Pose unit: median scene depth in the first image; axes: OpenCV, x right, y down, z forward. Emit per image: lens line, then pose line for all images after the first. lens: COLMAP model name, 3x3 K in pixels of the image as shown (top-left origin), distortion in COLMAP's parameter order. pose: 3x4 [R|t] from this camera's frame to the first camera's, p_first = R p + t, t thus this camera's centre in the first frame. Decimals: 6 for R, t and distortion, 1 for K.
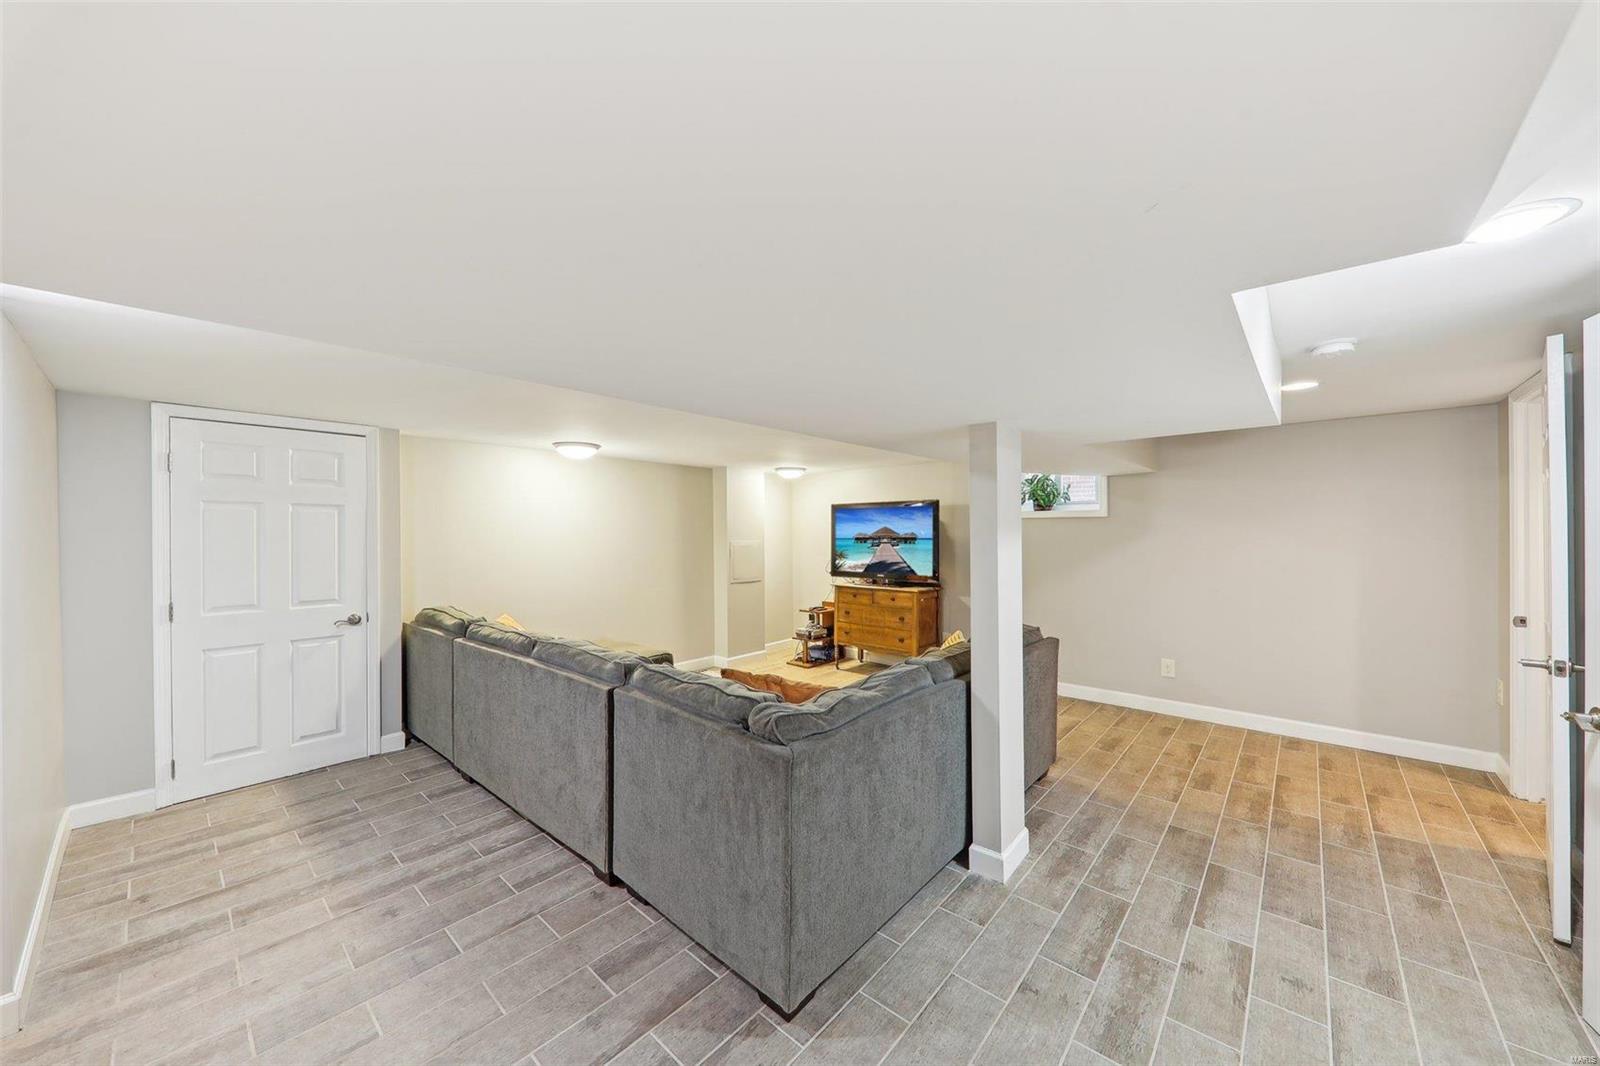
lens RADIAL K [[574.2, 0, 805.9], [0, 574.2, 525.2], [0, 0, 1]] dist [0.000237, -0.005316]
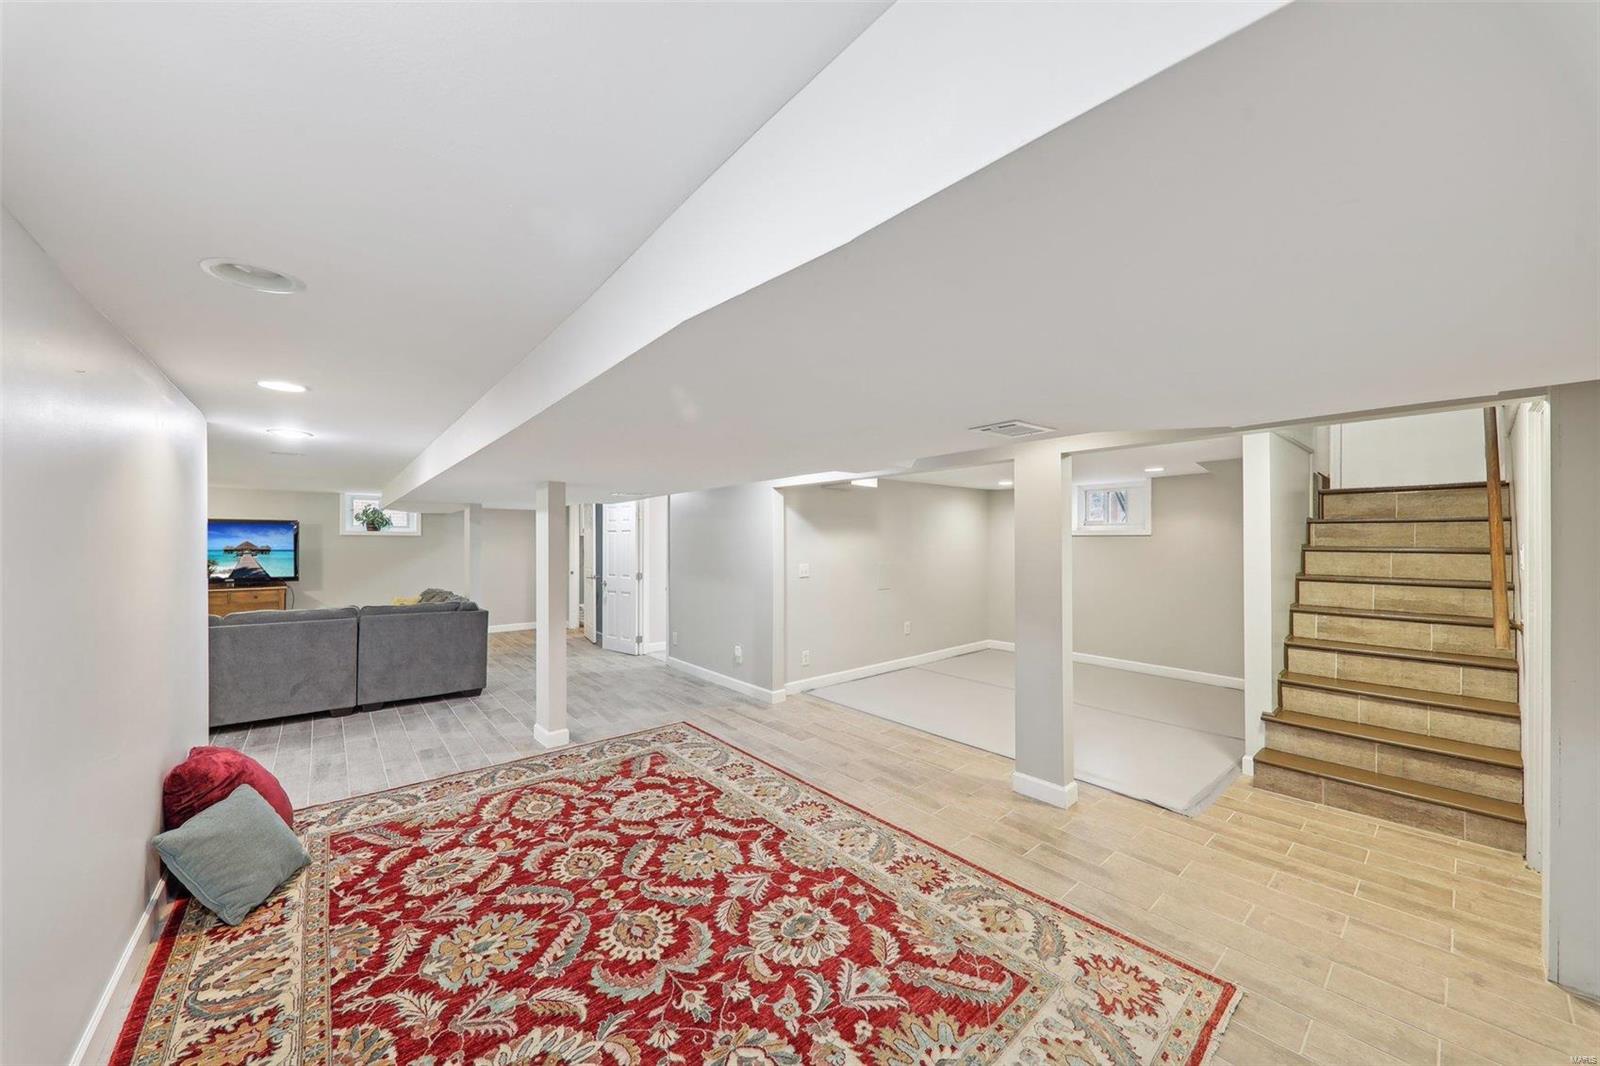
lens RADIAL K [[574.2, 0, 805.9], [0, 574.2, 525.2], [0, 0, 1]] dist [0.000237, -0.005316]
pose [[0.145647, 0.031280, 0.988842, -1.769886], [-0.009330, 0.999499, -0.030243, -0.010113], [-0.989293, -0.004821, 0.145865, -0.767393]]
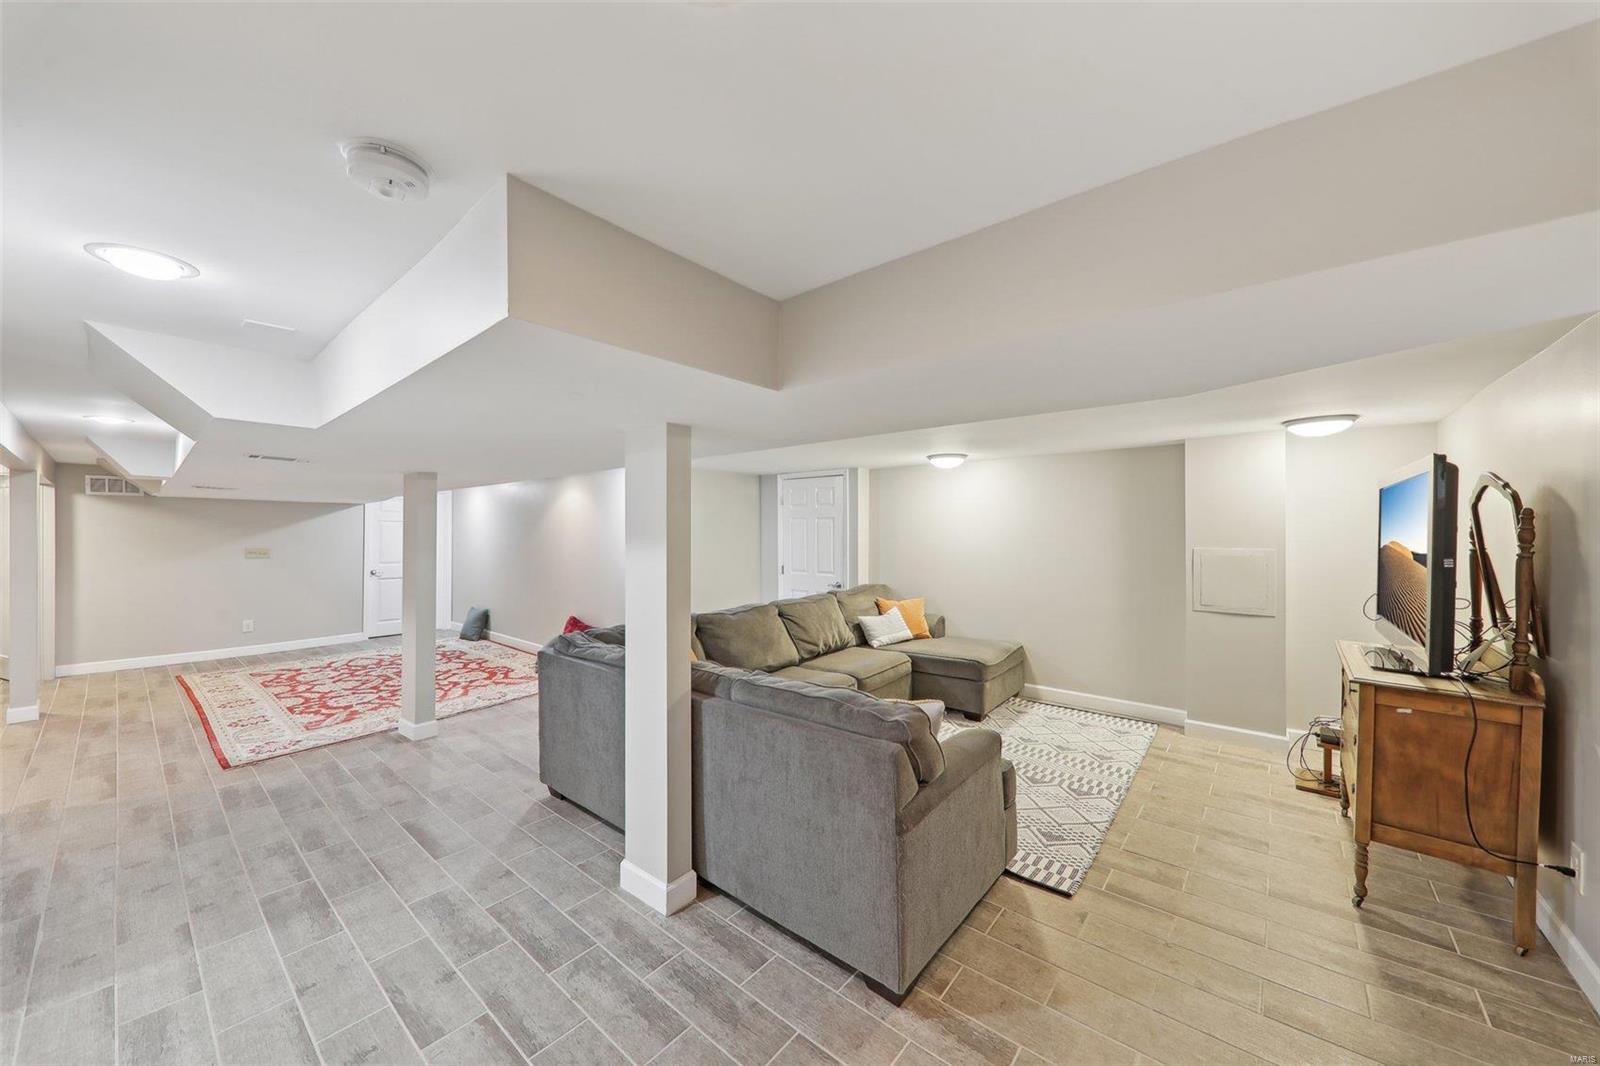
lens RADIAL K [[574.2, 0, 805.9], [0, 574.2, 525.2], [0, 0, 1]] dist [0.000237, -0.005316]
pose [[0.025007, -0.000199, -0.999687, 1.127140], [0.003998, 0.999992, -0.000099, -0.017075], [0.999679, -0.003994, 0.025007, 1.067777]]
